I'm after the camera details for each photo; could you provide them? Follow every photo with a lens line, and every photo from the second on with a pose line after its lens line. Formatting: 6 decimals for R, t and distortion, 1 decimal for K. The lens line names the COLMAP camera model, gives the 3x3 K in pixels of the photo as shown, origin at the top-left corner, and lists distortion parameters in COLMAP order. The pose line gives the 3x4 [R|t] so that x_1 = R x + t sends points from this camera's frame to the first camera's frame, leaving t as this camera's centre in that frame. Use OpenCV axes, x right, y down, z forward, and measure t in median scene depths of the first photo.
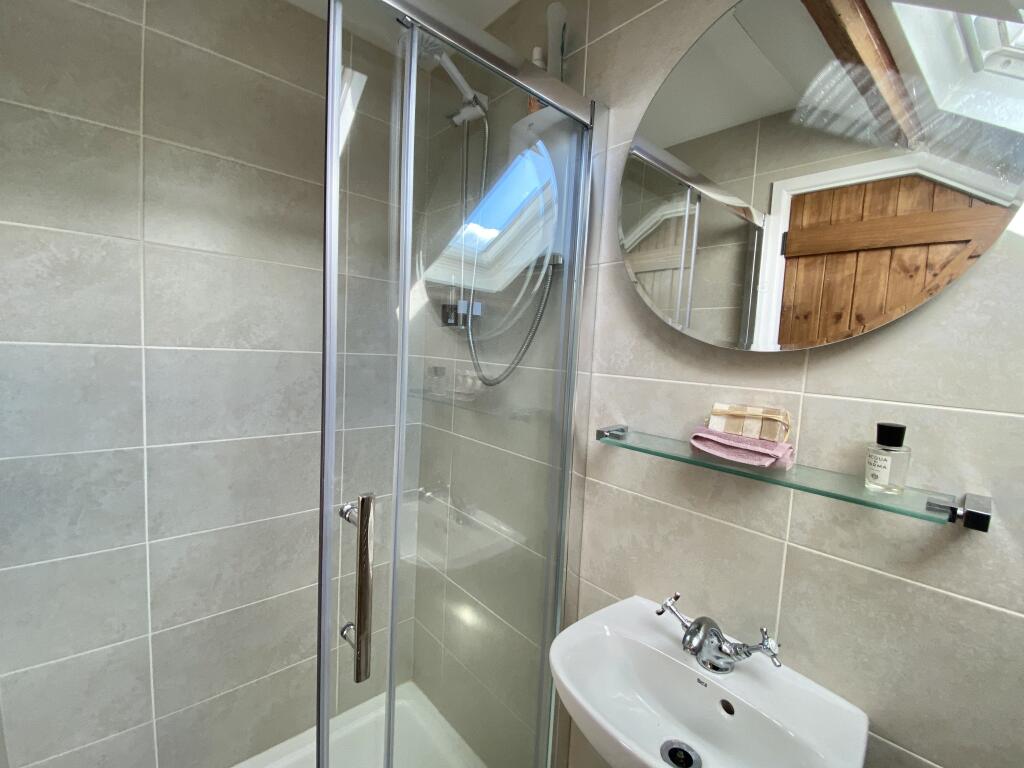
lens RADIAL K [[417.8, 0, 512.0], [0, 417.8, 384.0], [0, 0, 1]] dist [-0.051201, -0.000204]
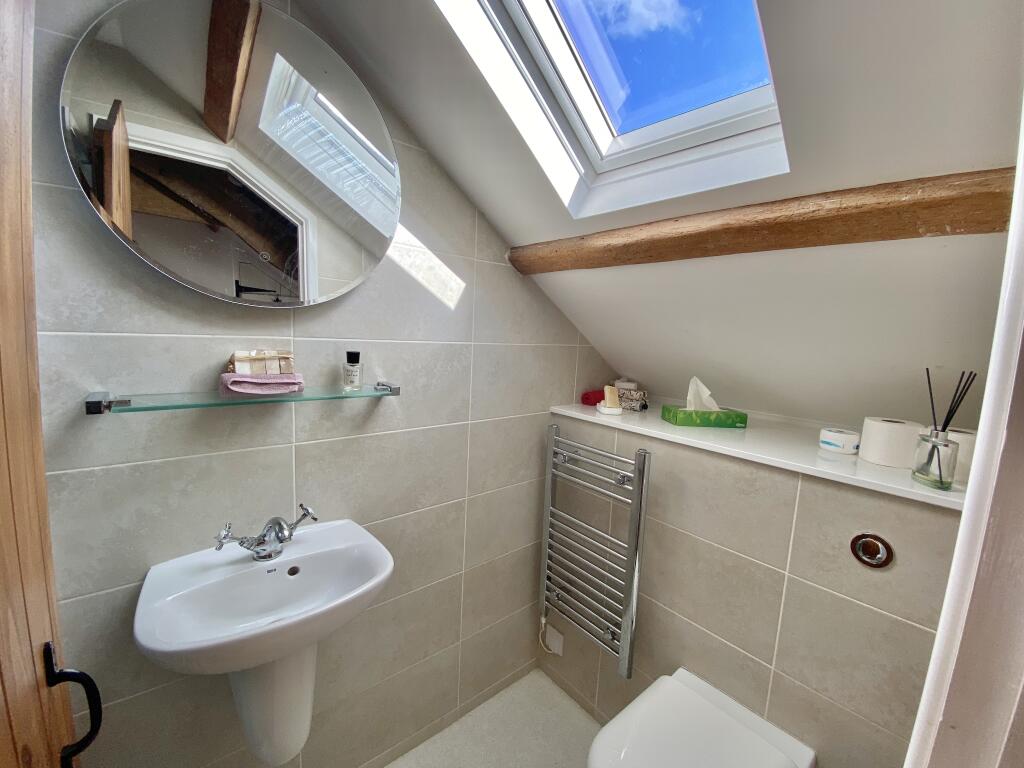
lens RADIAL K [[417.8, 0, 512.0], [0, 417.8, 384.0], [0, 0, 1]] dist [-0.051201, -0.000204]
pose [[-0.015615, -0.168393, 0.985596, -0.722668], [0.025324, 0.985334, 0.168749, -0.040508], [-0.999557, 0.027595, -0.011121, 0.247444]]
